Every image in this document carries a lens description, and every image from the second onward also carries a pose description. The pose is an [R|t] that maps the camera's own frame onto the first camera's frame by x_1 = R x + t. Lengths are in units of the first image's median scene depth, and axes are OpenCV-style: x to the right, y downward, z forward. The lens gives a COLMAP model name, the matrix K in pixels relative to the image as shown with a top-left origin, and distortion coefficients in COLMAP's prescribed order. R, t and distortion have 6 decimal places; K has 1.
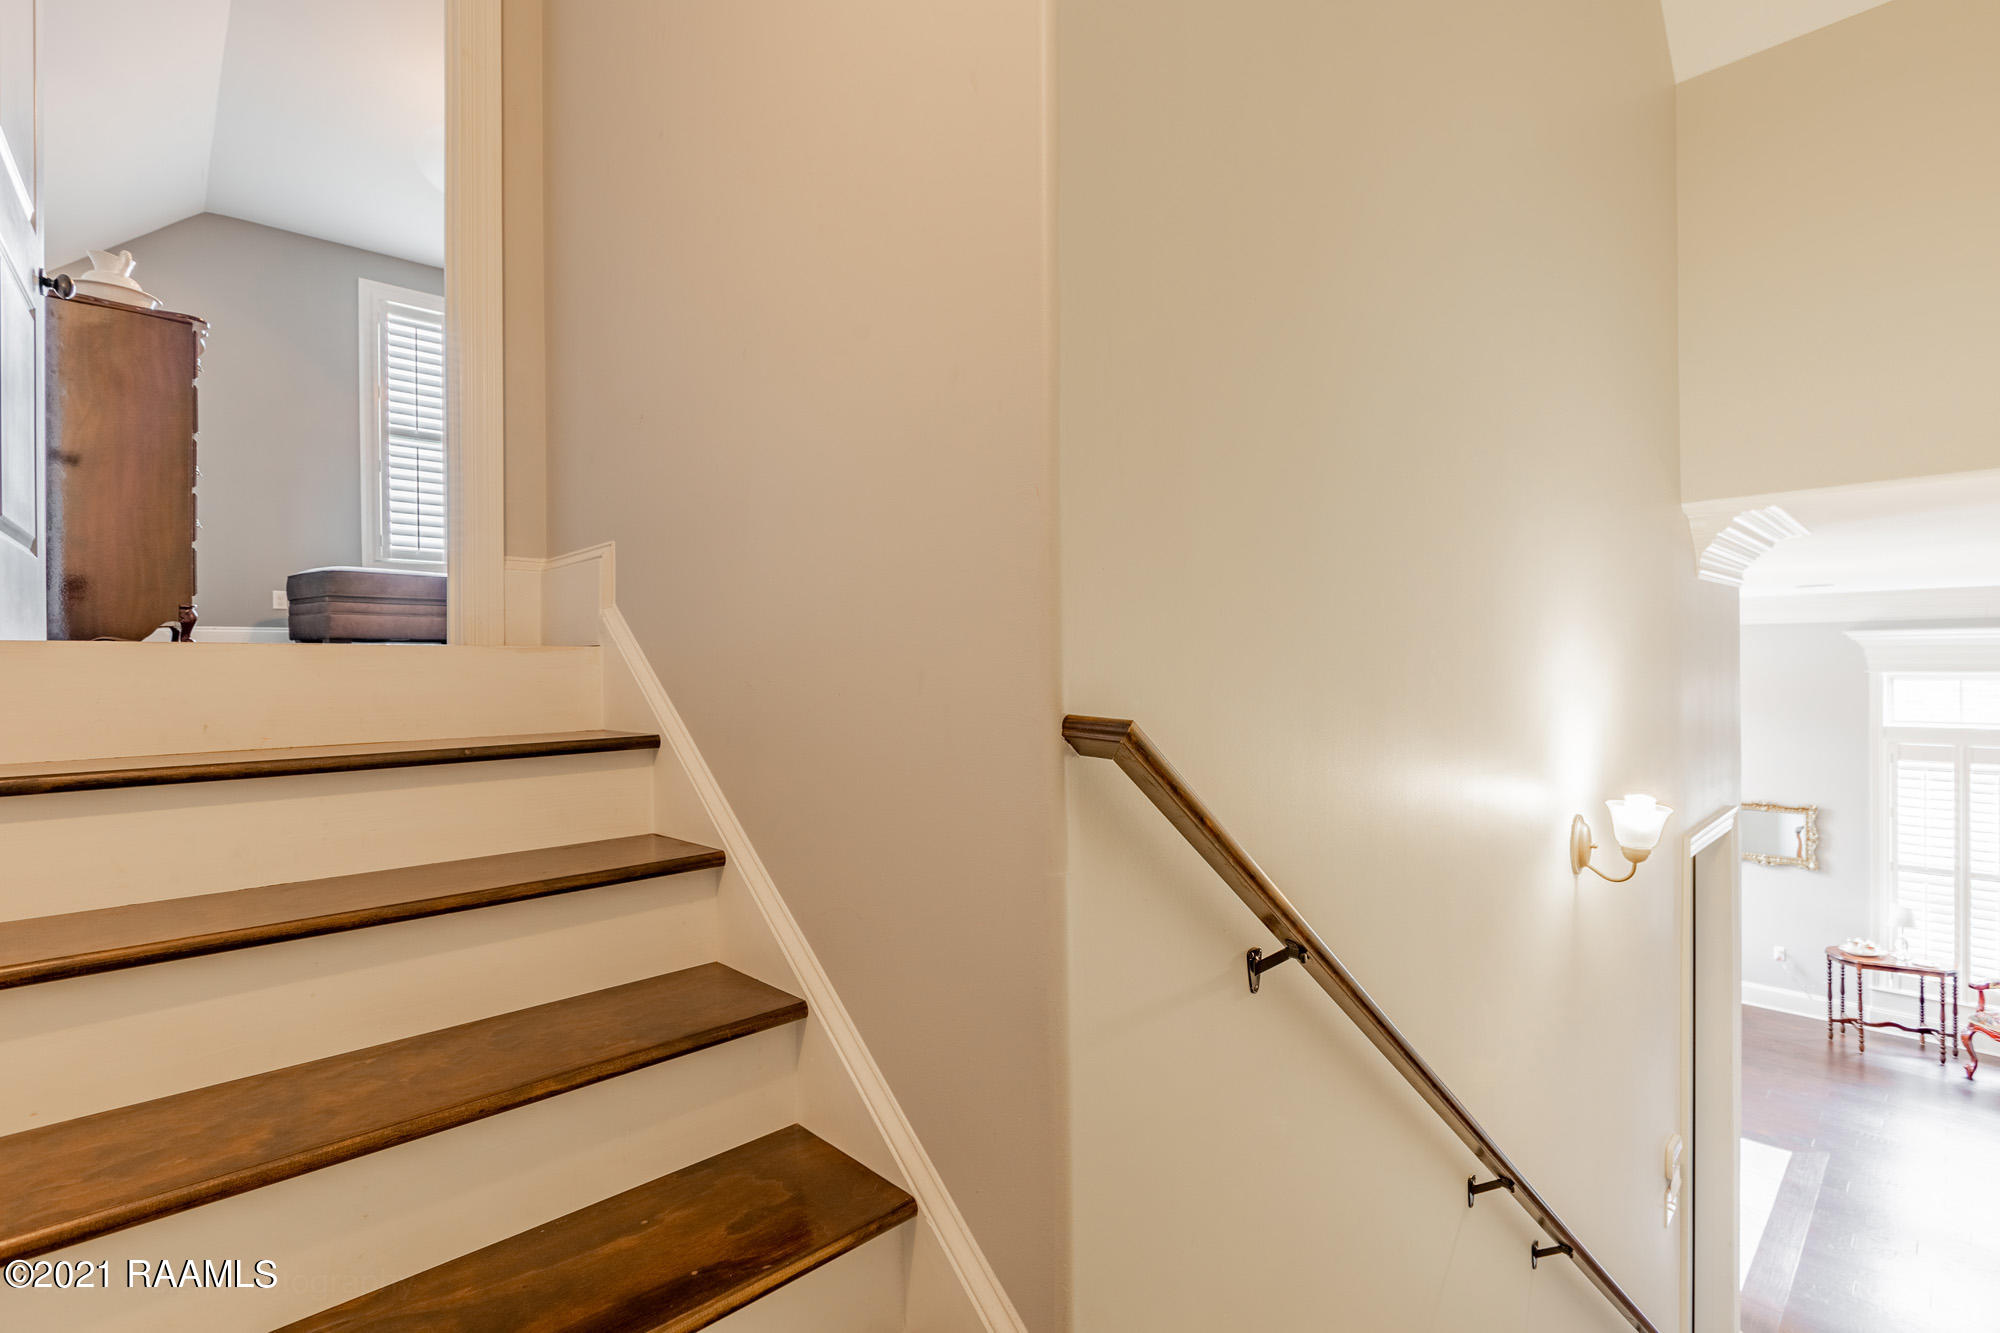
lens RADIAL K [[926.3, 0, 994.9], [0, 926.3, 659.1], [0, 0, 1]] dist [0.022342, 0.000228]
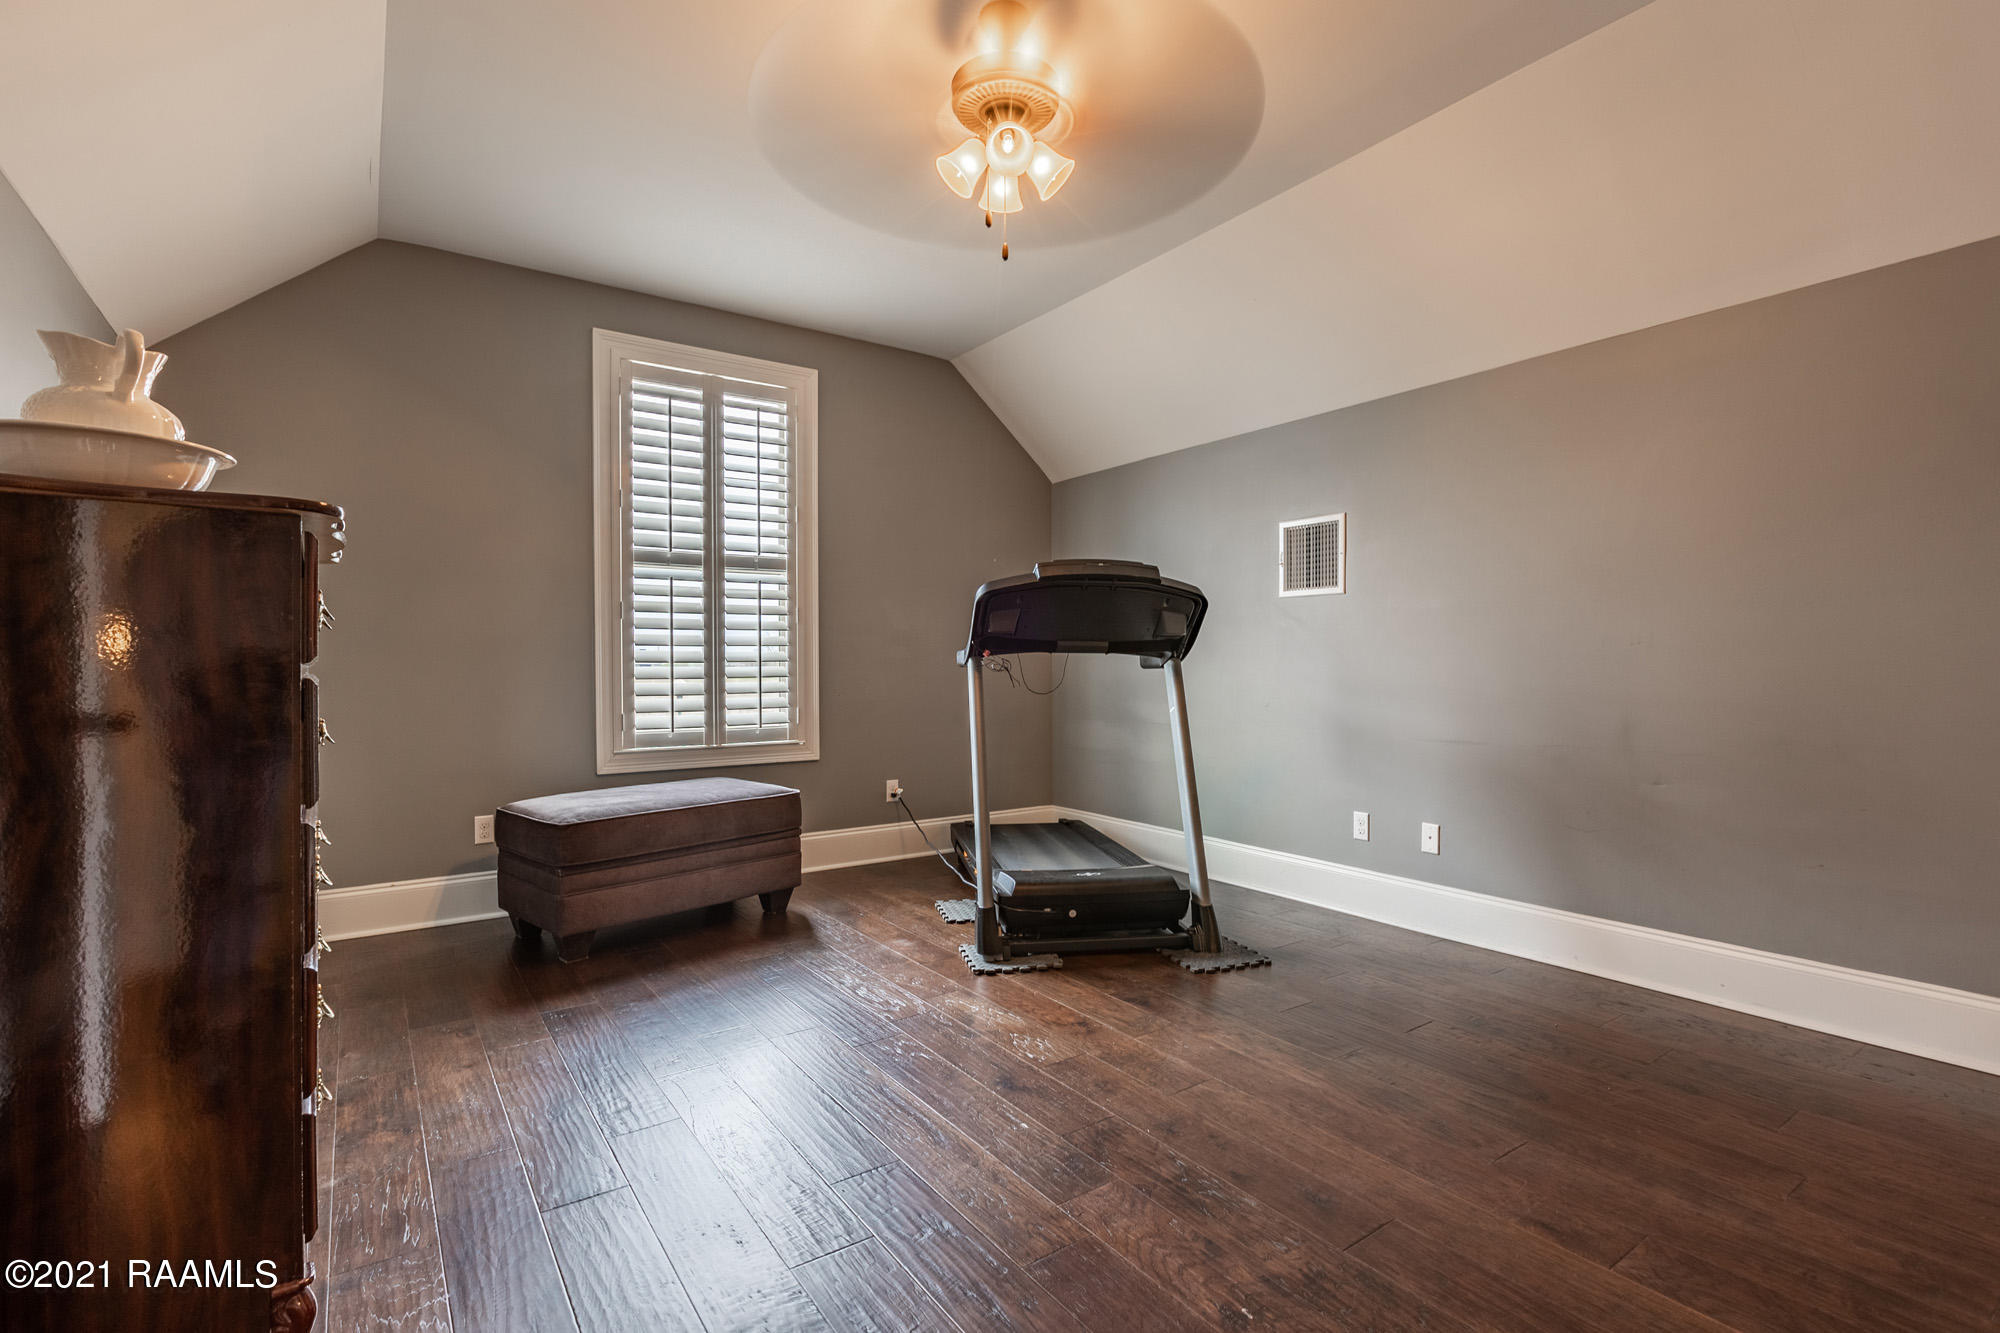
lens RADIAL K [[926.3, 0, 1007.1], [0, 926.3, 669.6], [0, 0, 1]] dist [0.022342, 0.000228]
pose [[0.991816, 0.002067, -0.127656, -0.303460], [-0.000711, 0.999943, 0.010666, -0.172126], [0.127671, -0.010488, 0.991761, 0.384378]]
